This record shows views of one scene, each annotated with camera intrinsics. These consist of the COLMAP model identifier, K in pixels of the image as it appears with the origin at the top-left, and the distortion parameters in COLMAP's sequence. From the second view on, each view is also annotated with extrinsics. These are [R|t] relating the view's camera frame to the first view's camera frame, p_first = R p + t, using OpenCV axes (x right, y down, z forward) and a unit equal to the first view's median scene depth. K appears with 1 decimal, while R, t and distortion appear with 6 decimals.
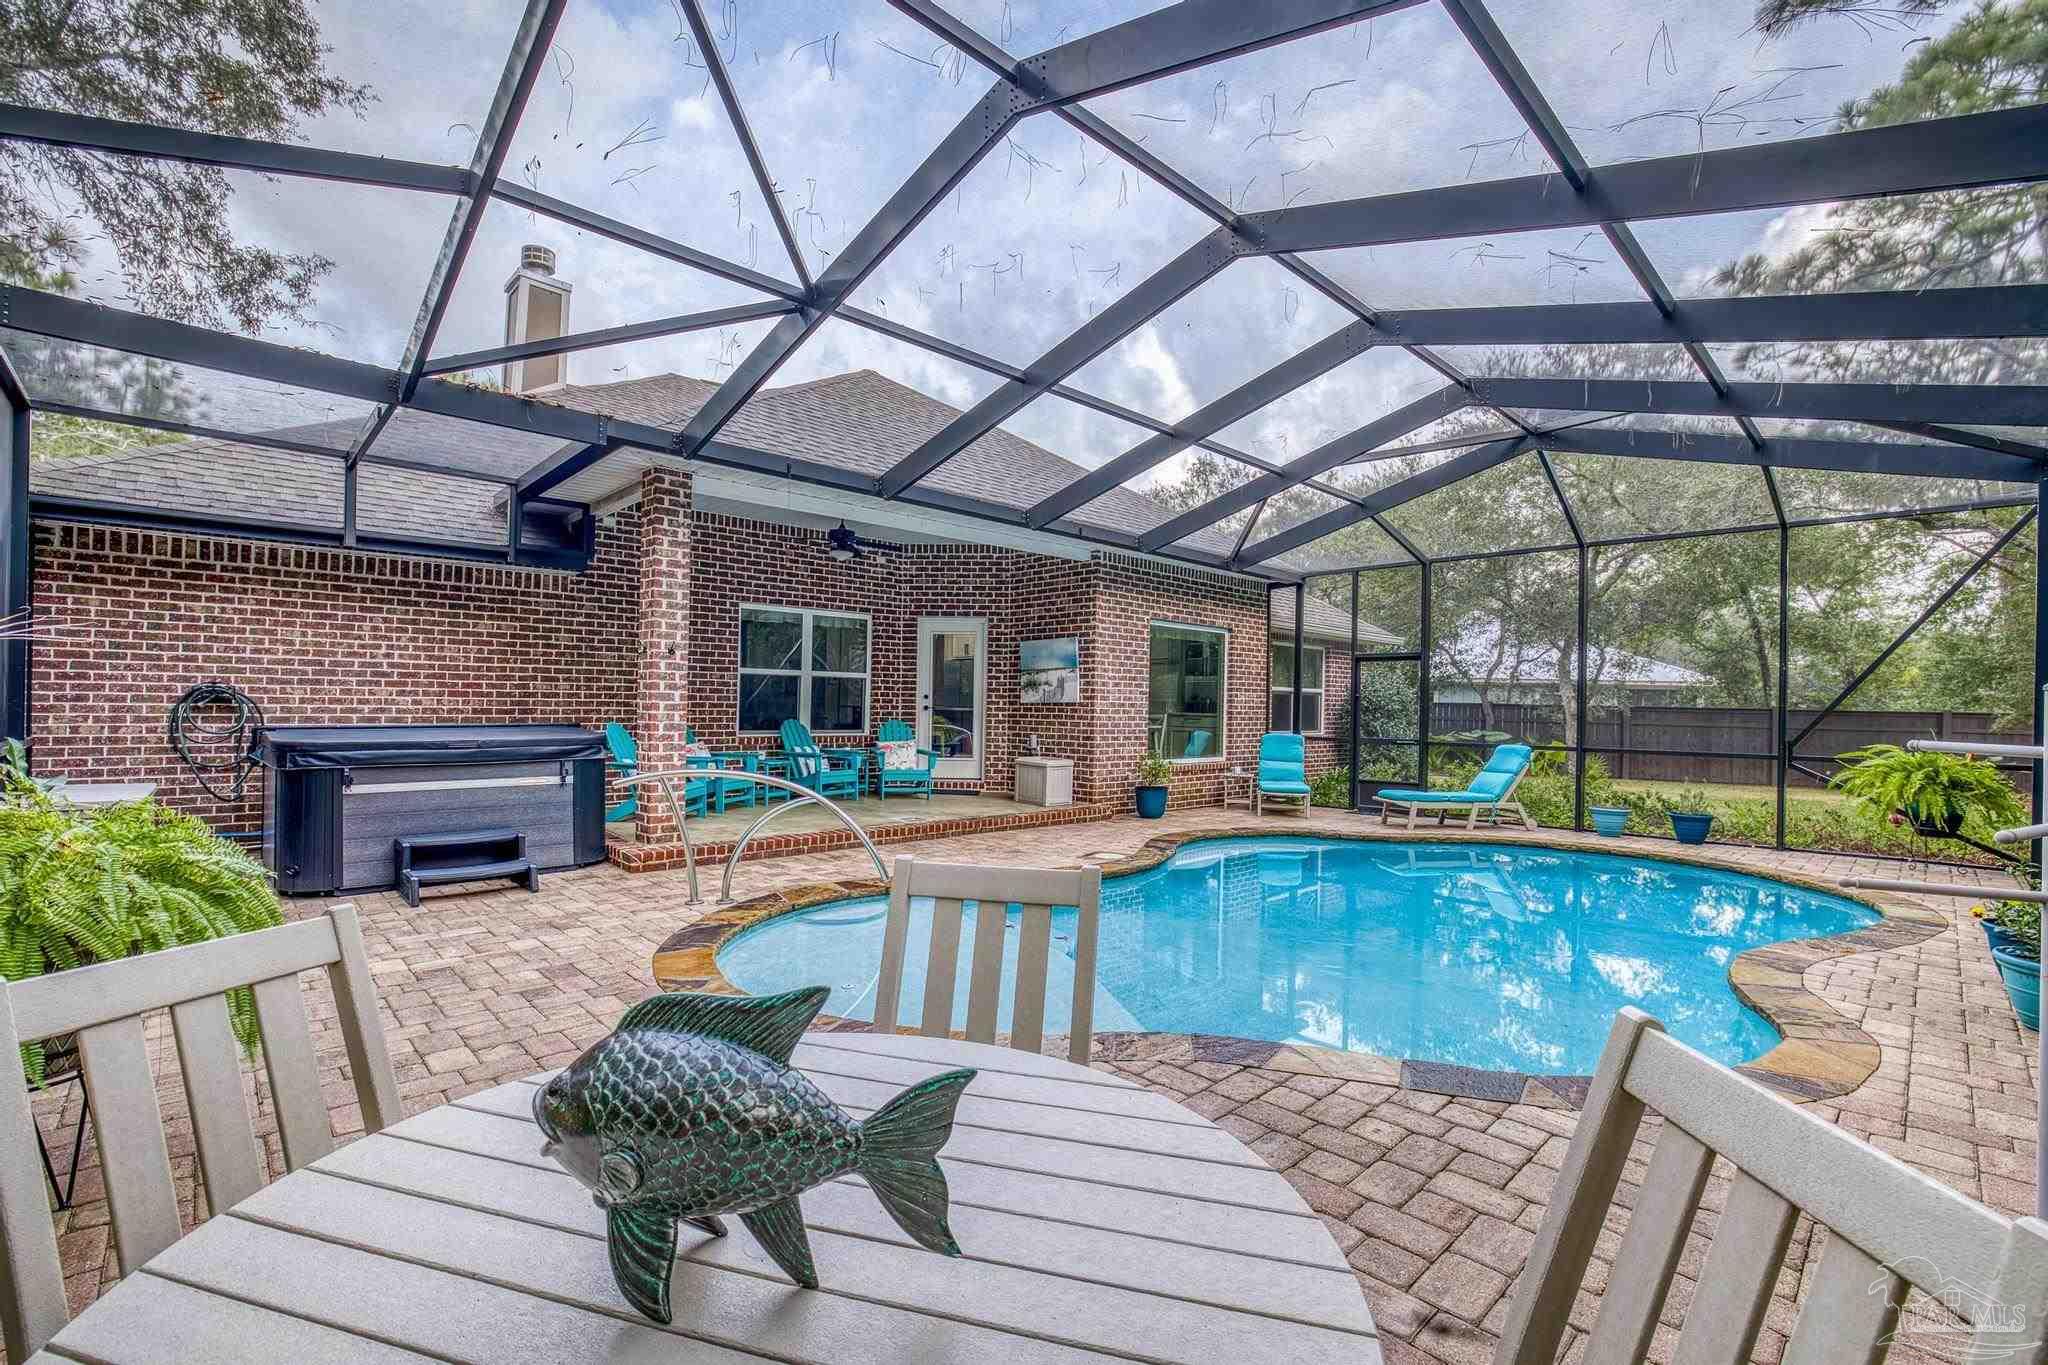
lens RADIAL K [[899.2, 0, 1019.4], [0, 899.2, 705.3], [0, 0, 1]] dist [-0.049192, 0.018374]
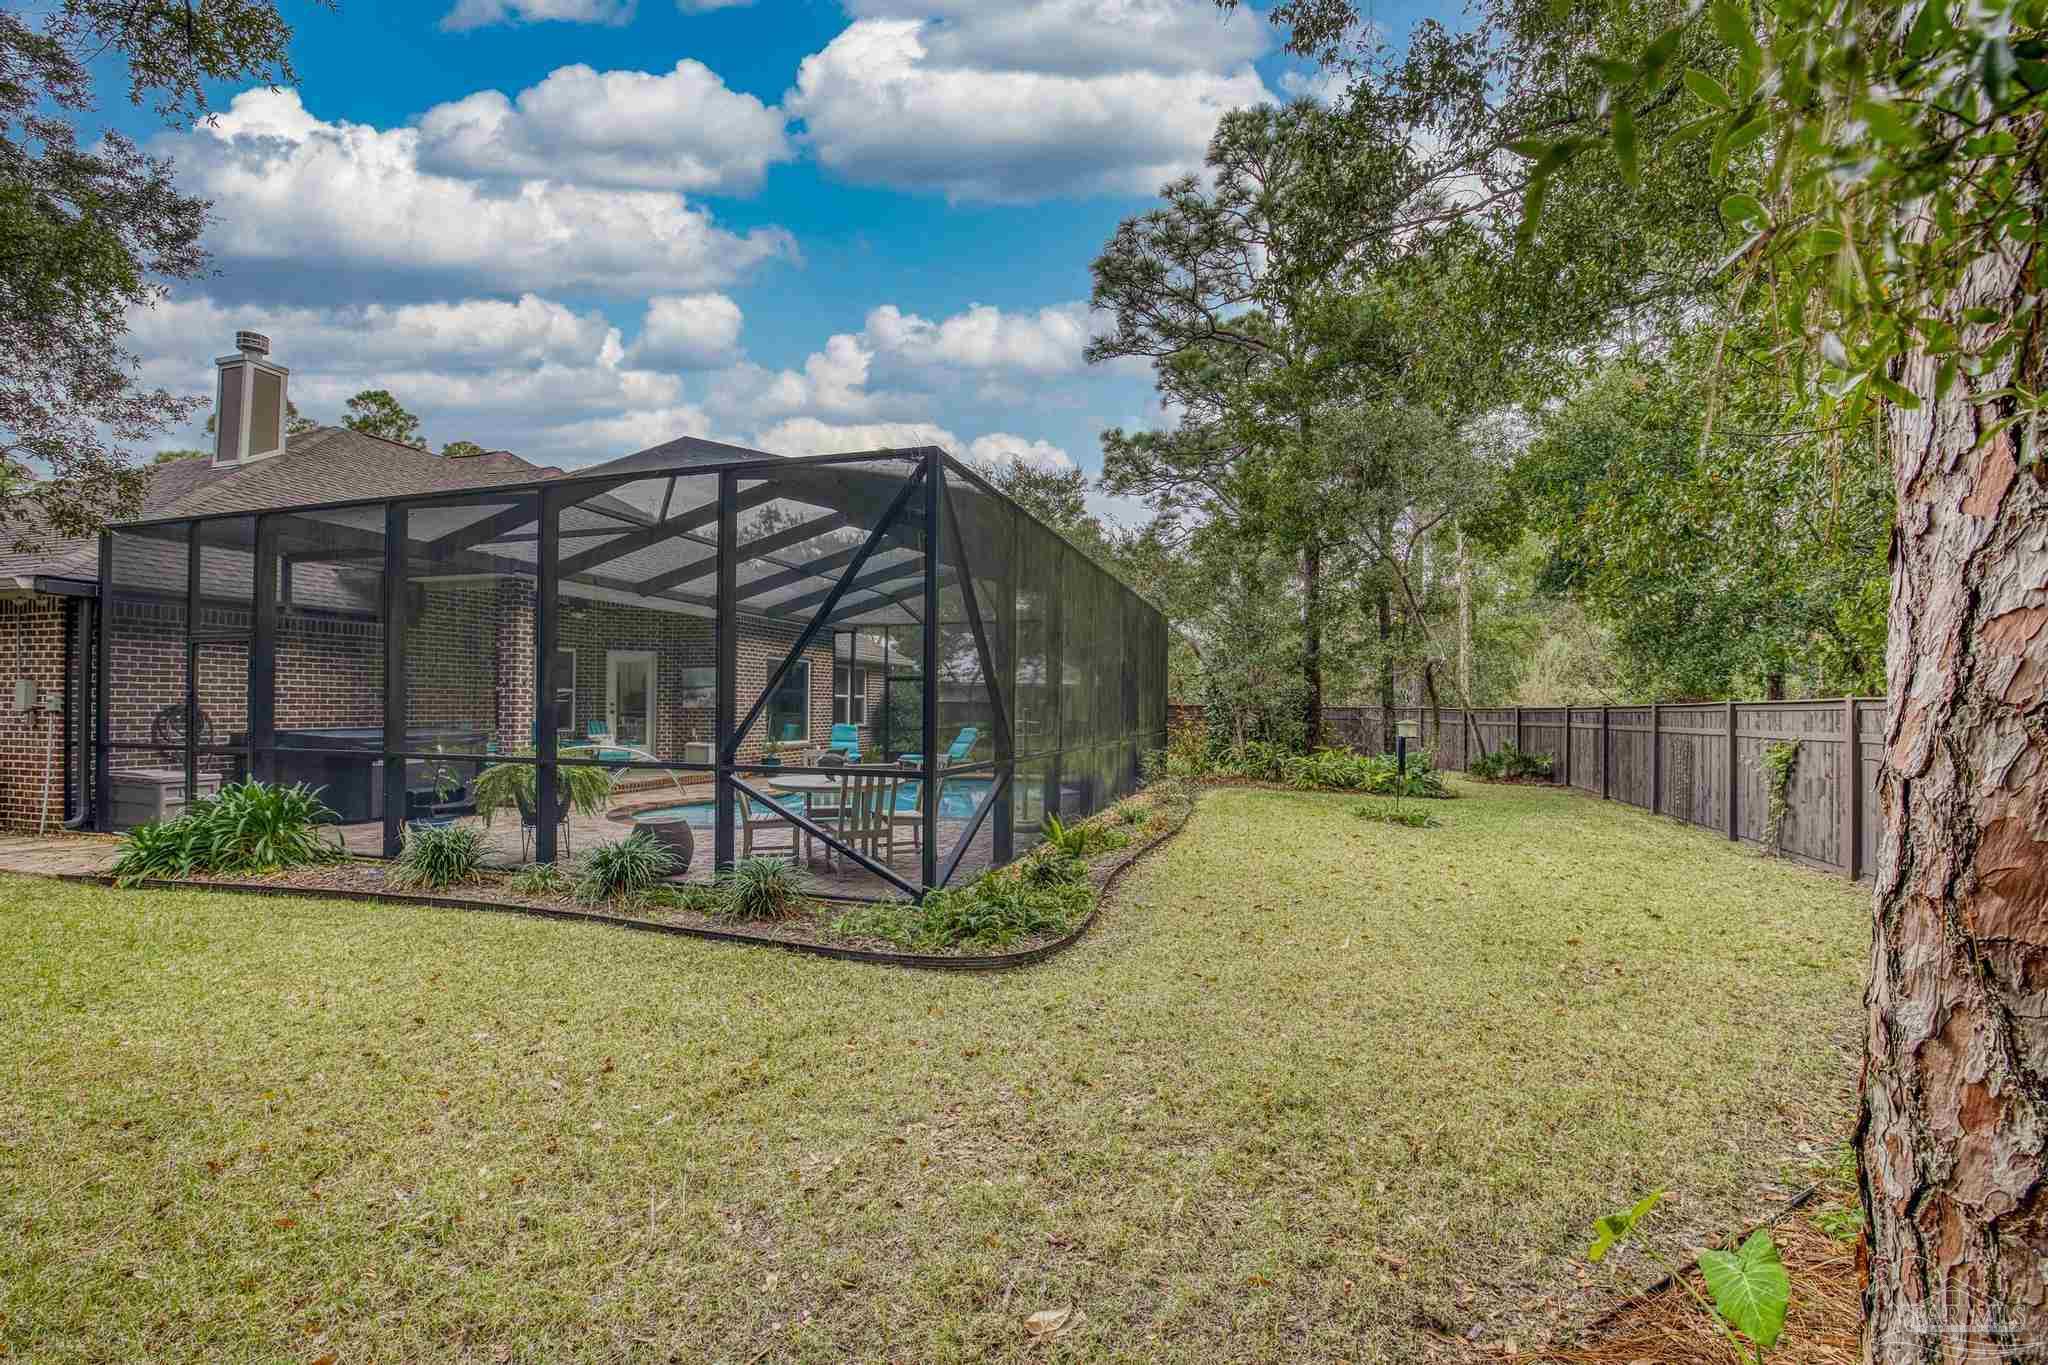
lens RADIAL K [[899.2, 0, 1027.4], [0, 899.2, 699.6], [0, 0, 1]] dist [-0.049192, 0.018374]
pose [[0.868078, -0.006666, 0.496383, -0.284717], [0.007460, 0.999972, 0.000382, -0.014543], [-0.496372, 0.003371, 0.868104, -0.728565]]
